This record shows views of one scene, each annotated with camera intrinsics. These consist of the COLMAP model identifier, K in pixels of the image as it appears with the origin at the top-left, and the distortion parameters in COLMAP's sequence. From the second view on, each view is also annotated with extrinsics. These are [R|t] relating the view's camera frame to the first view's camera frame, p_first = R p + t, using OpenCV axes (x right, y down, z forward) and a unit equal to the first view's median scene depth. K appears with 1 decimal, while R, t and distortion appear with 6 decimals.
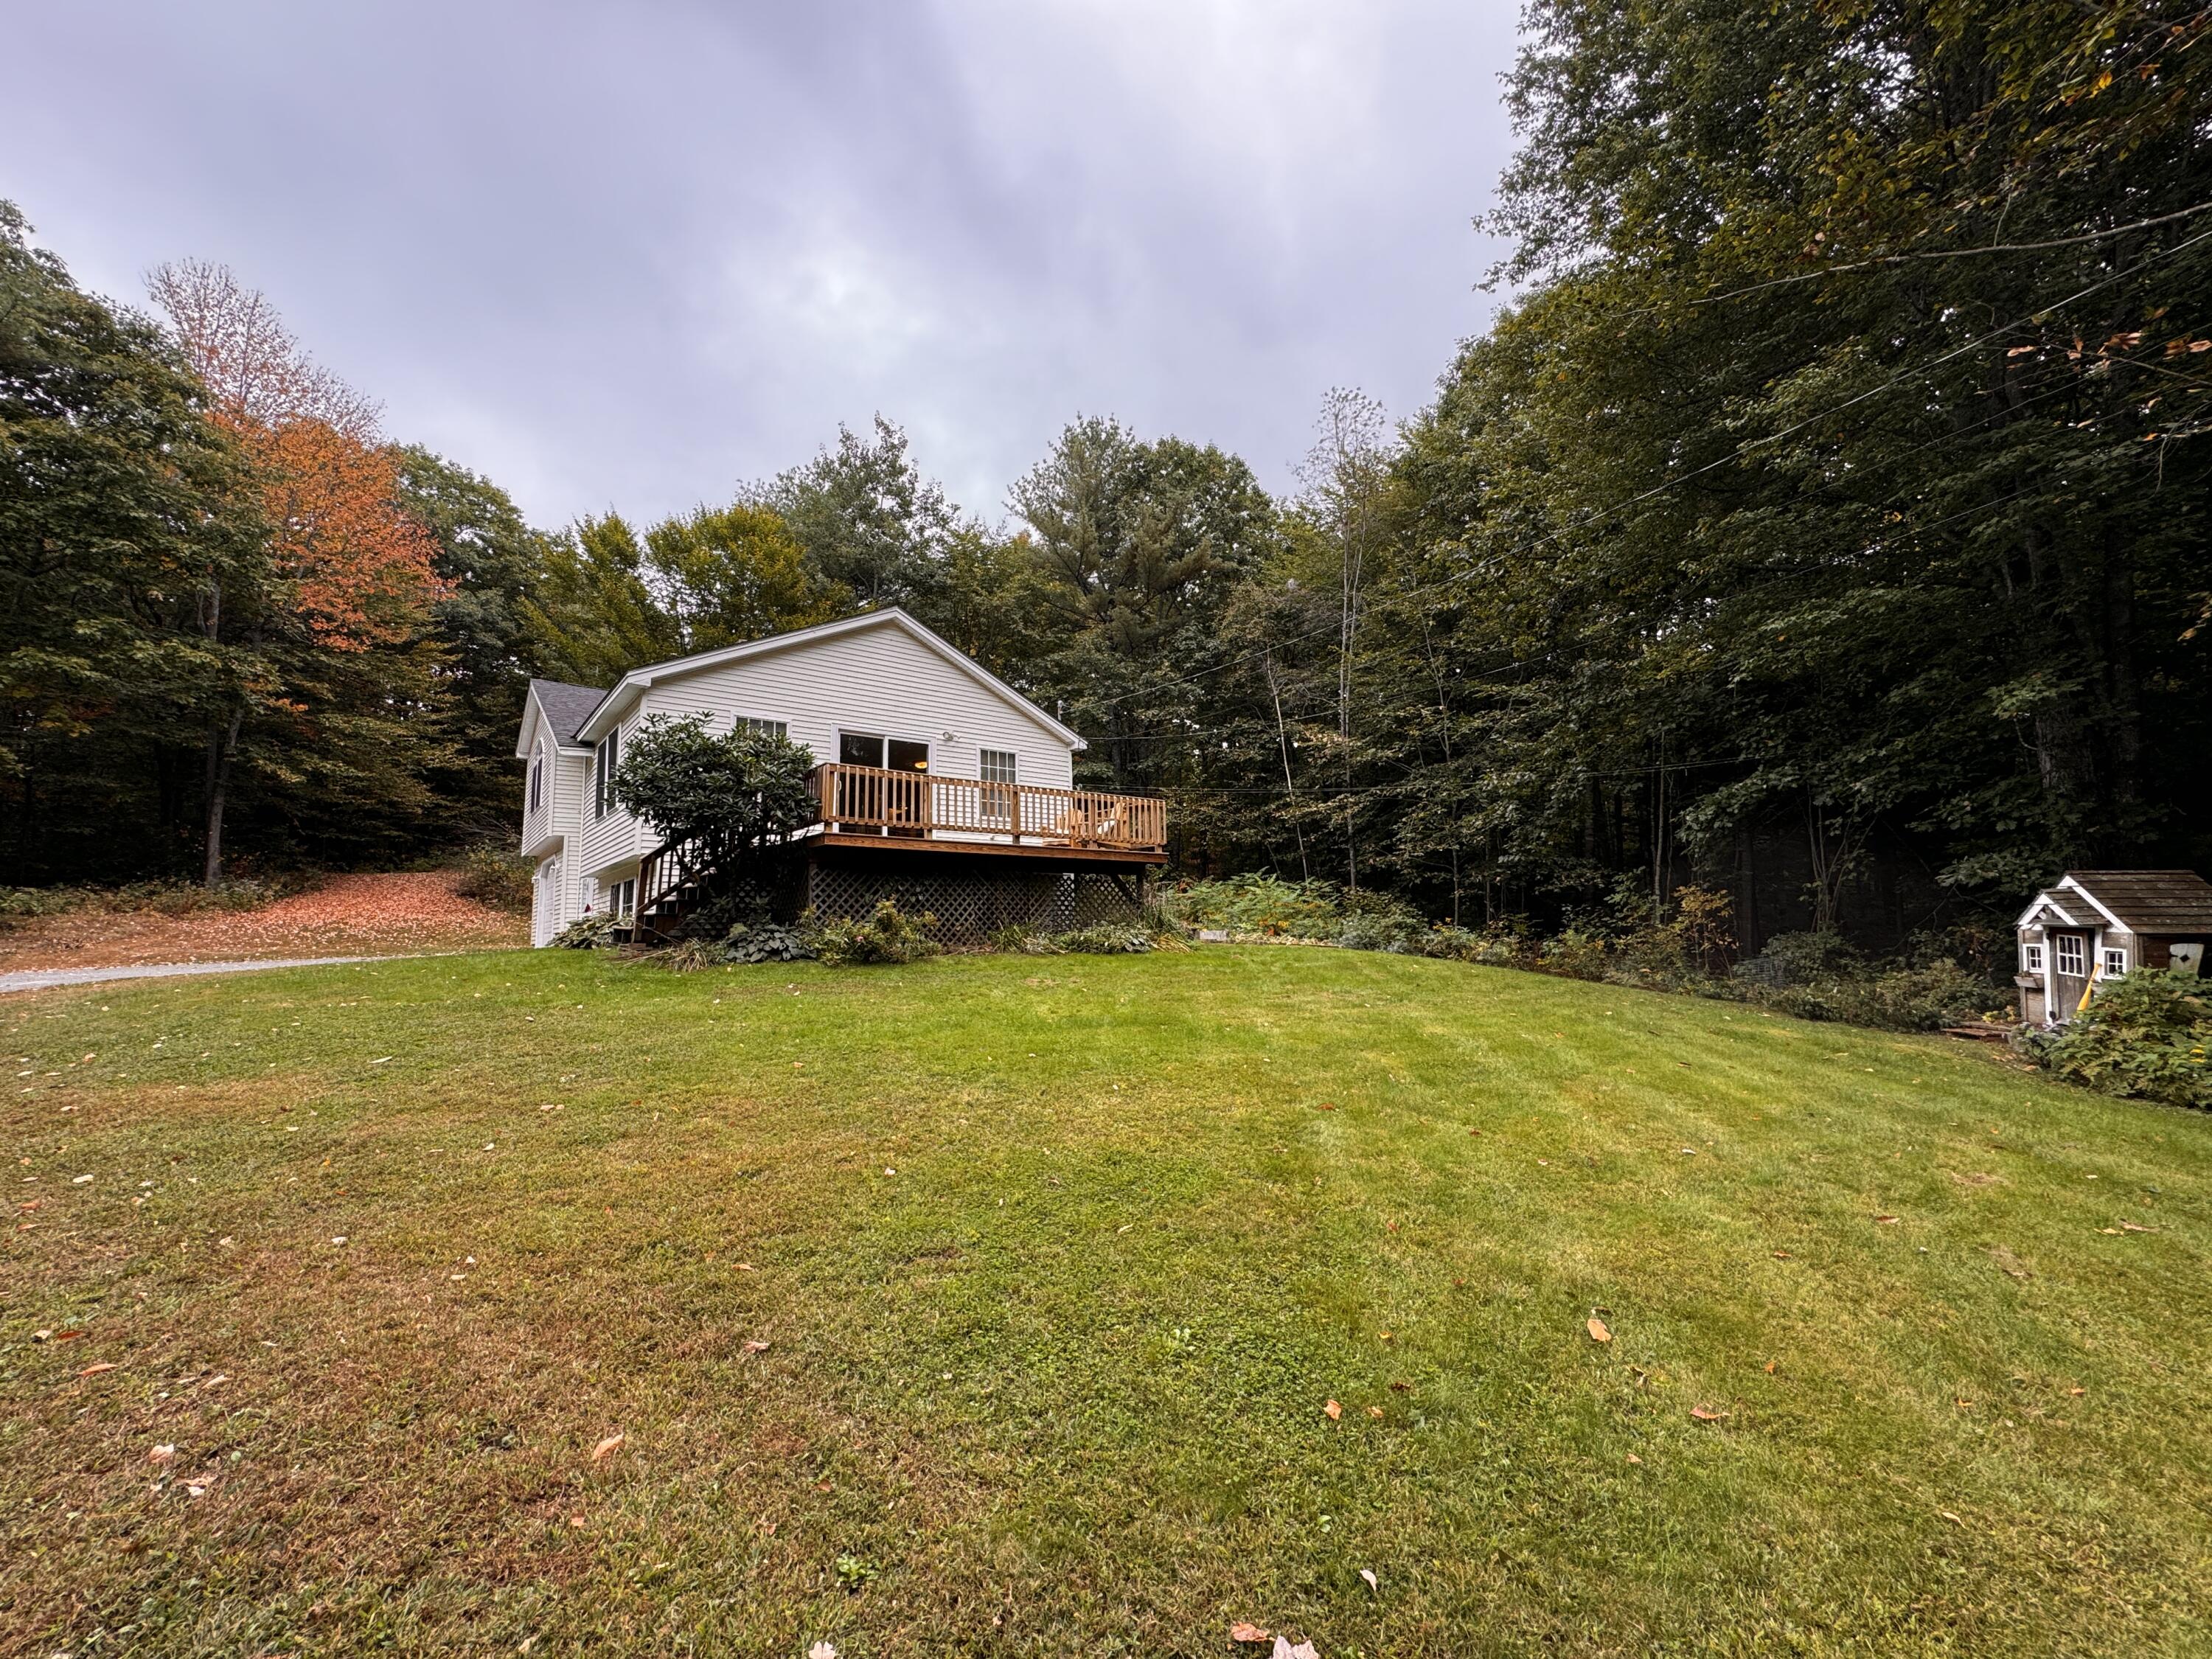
lens RADIAL K [[882.5, 0, 1106.0], [0, 882.5, 829.5], [0, 0, 1]] dist [-0.015508, -0.000024]
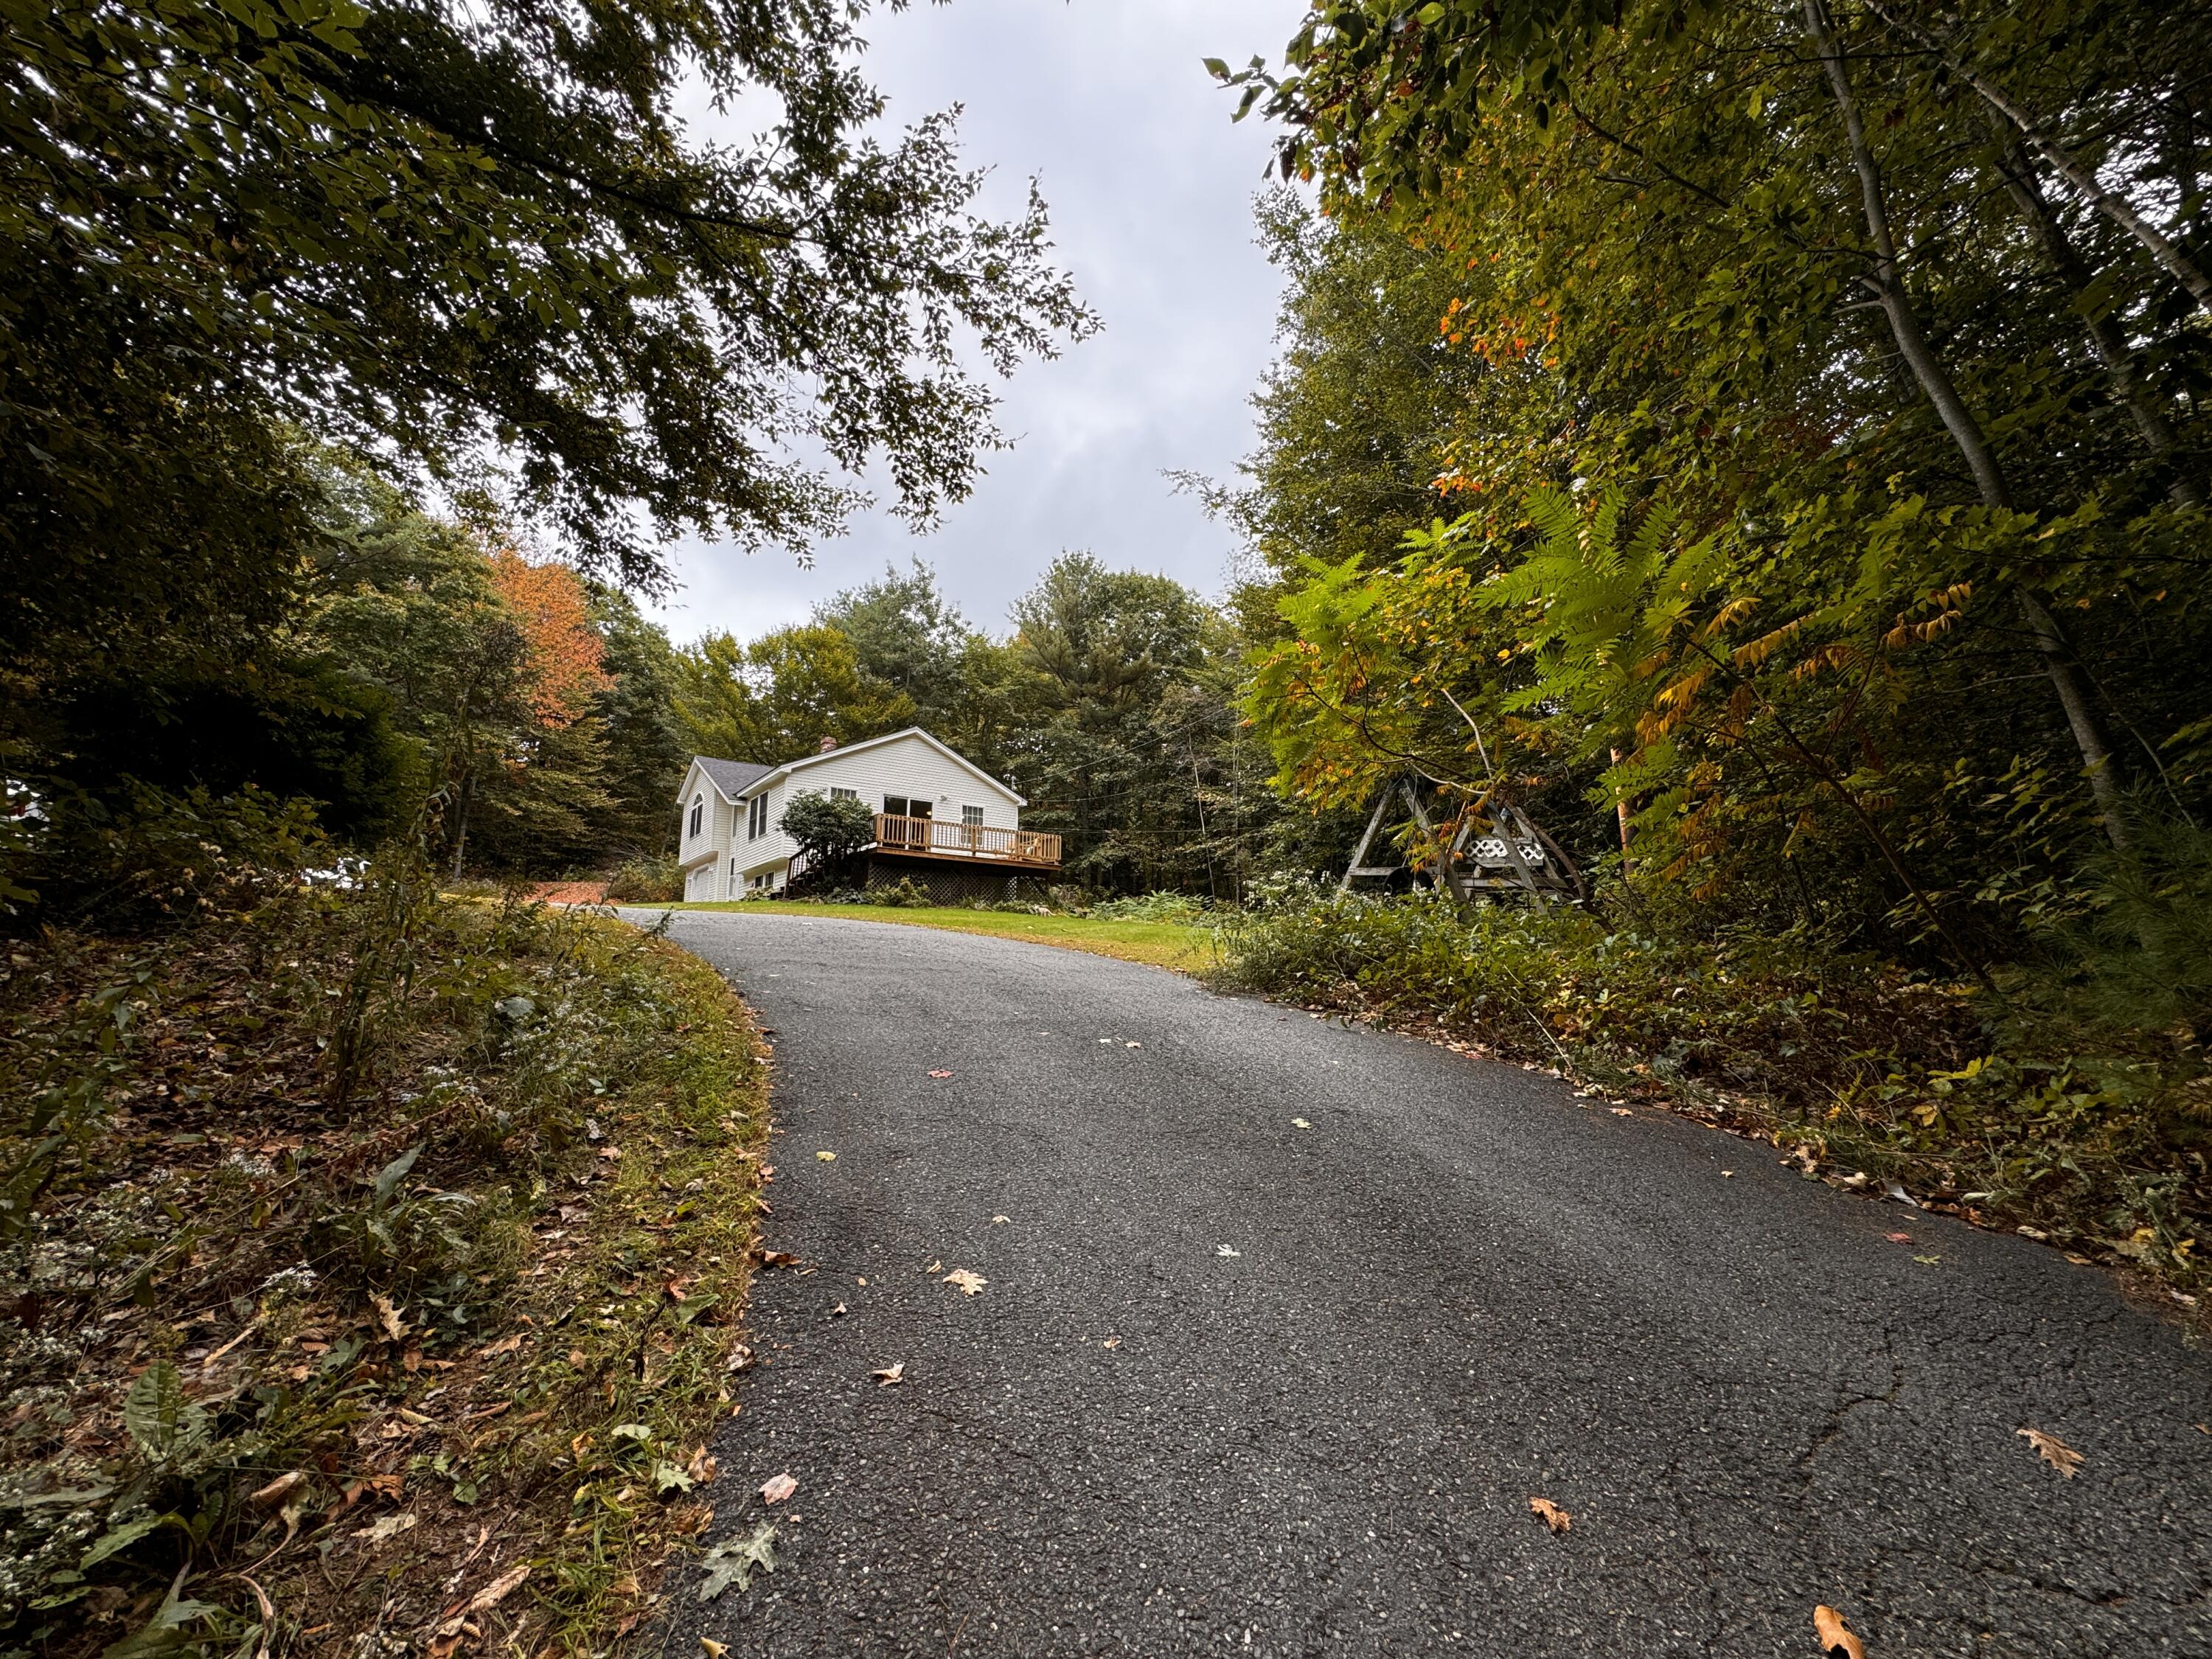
lens RADIAL K [[882.5, 0, 1106.0], [0, 882.5, 829.5], [0, 0, 1]] dist [-0.015508, -0.000024]
pose [[0.999314, 0.016677, -0.033060, 0.196356], [-0.018280, 0.998641, -0.048798, 0.036872], [0.032201, 0.049369, 0.998261, -0.722442]]
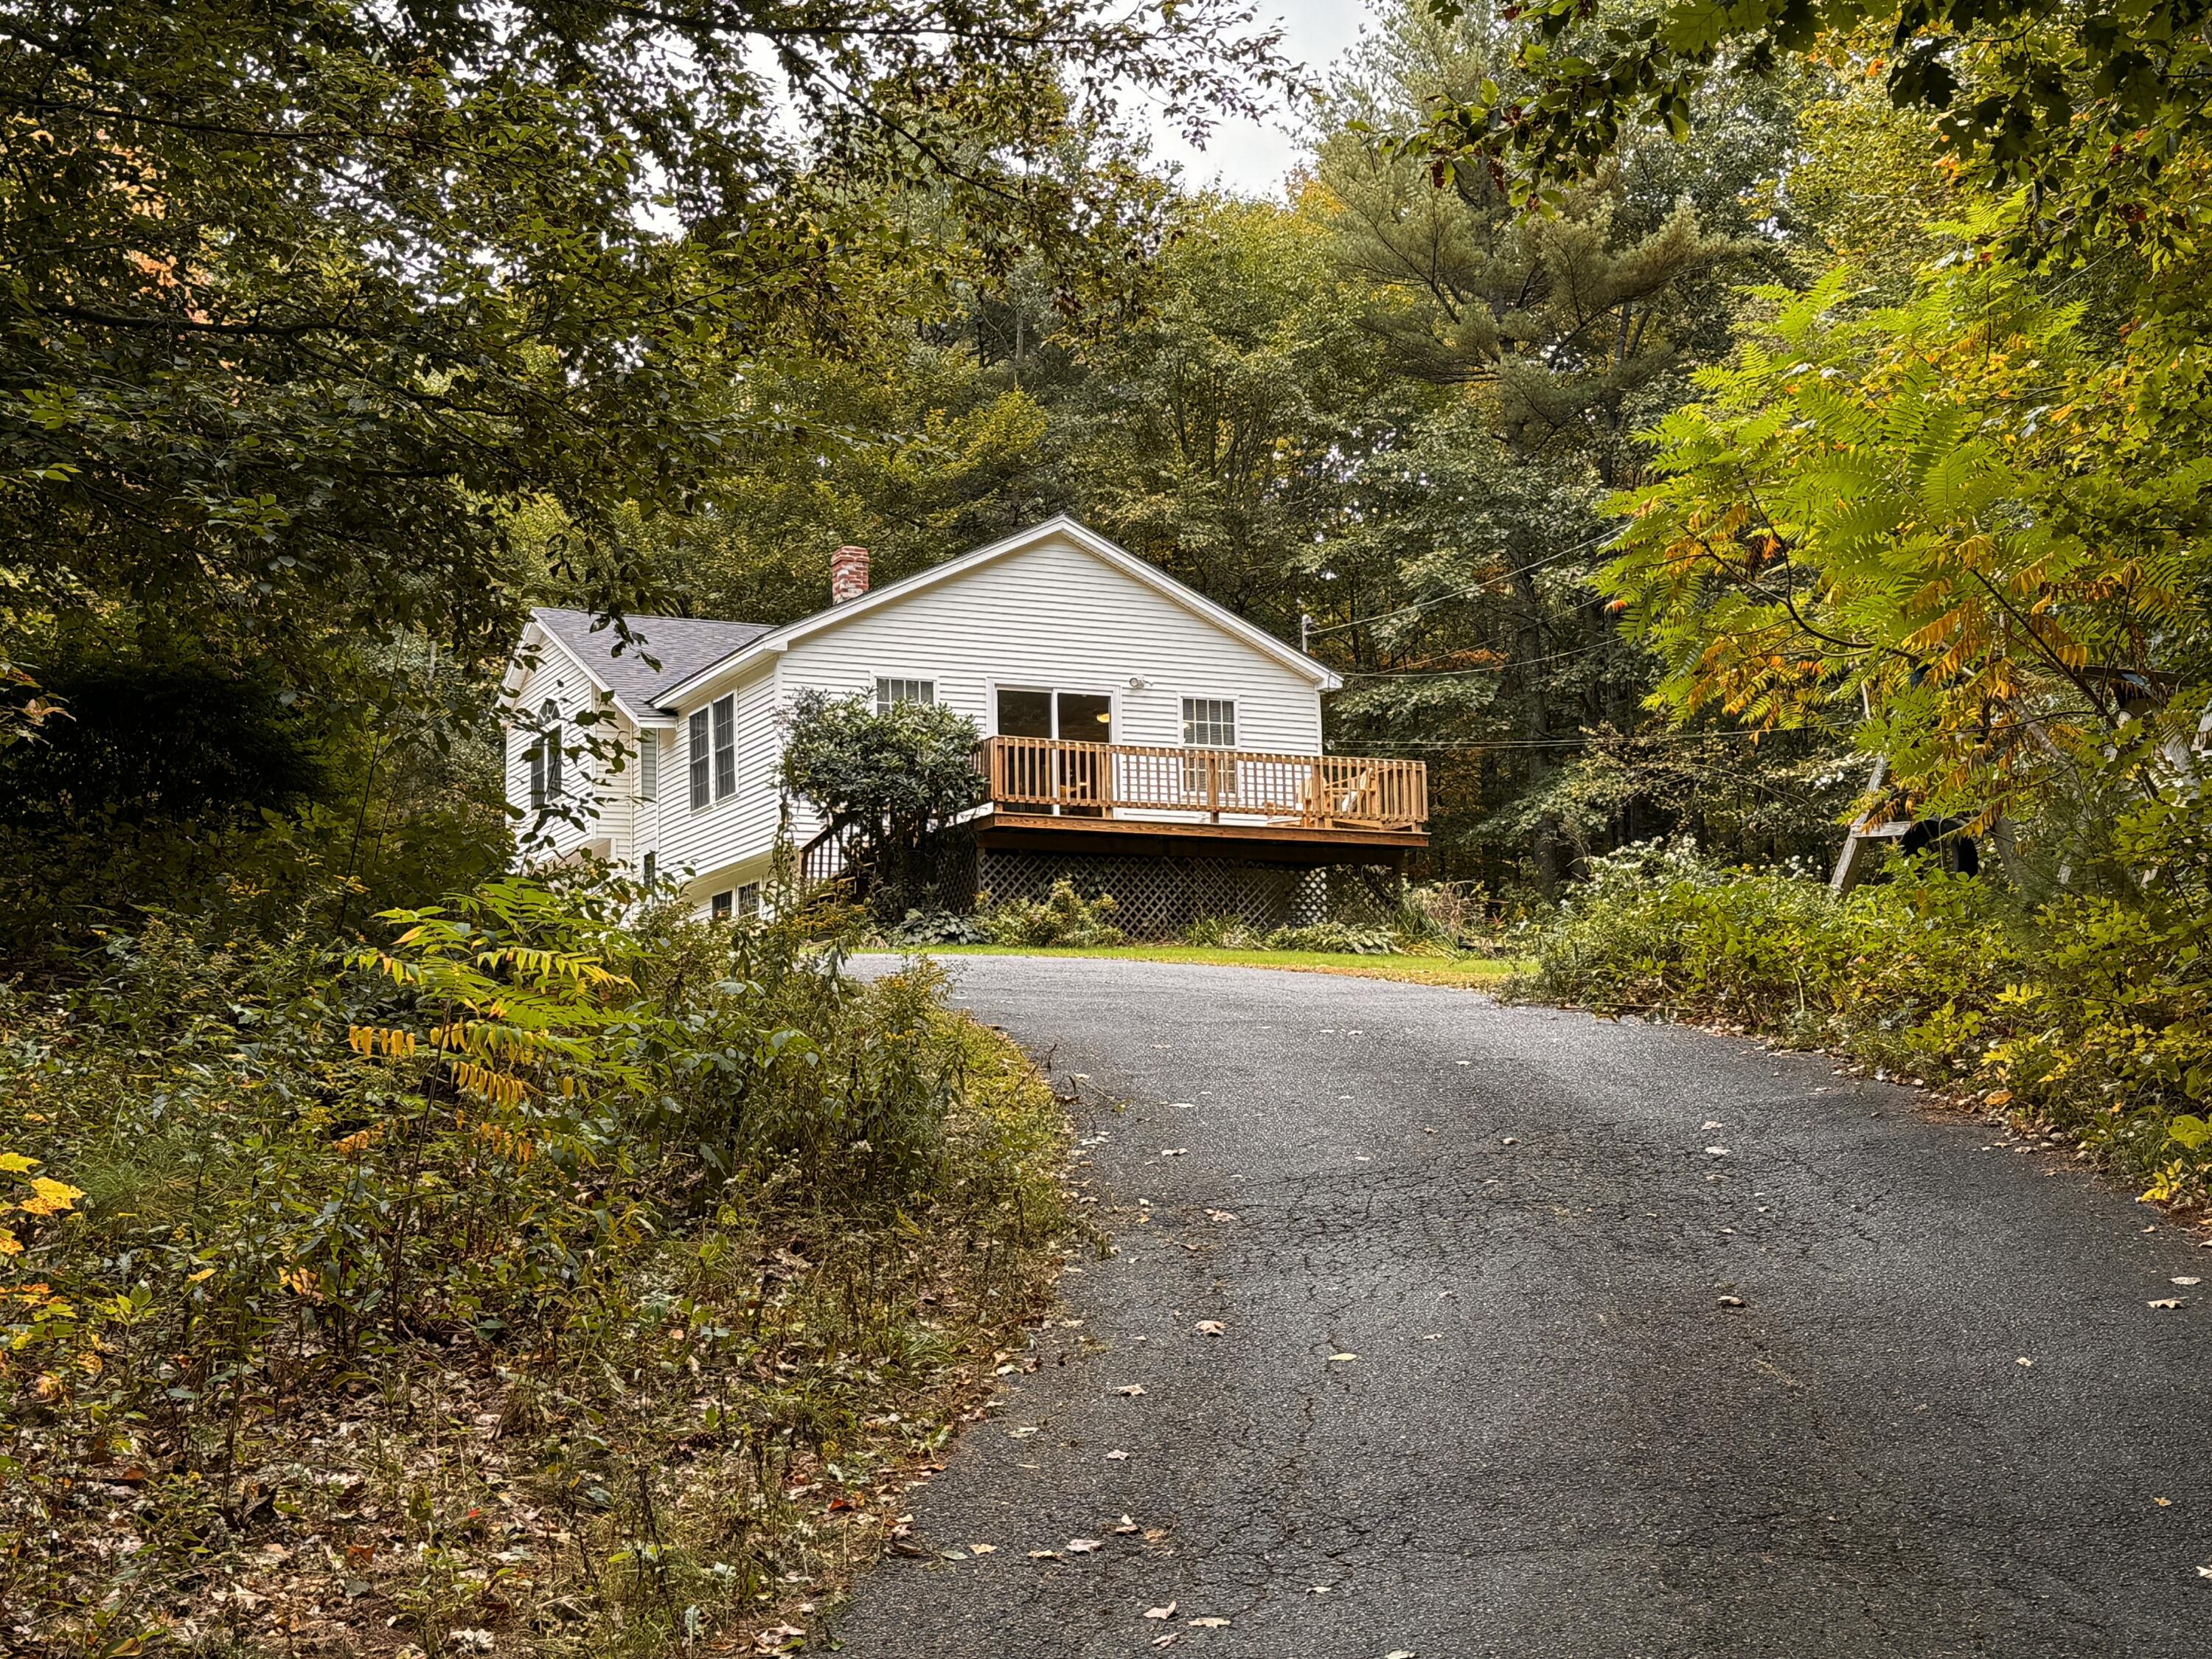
lens RADIAL K [[3073.4, 0, 1106.0], [0, 3073.4, 829.5], [0, 0, 1]] dist [-0.298108, -0.002063]
pose [[0.974410, -0.028314, -0.222987, 0.338853], [0.027115, 0.999597, -0.008436, 0.034073], [0.223136, 0.002174, 0.974785, -1.399701]]
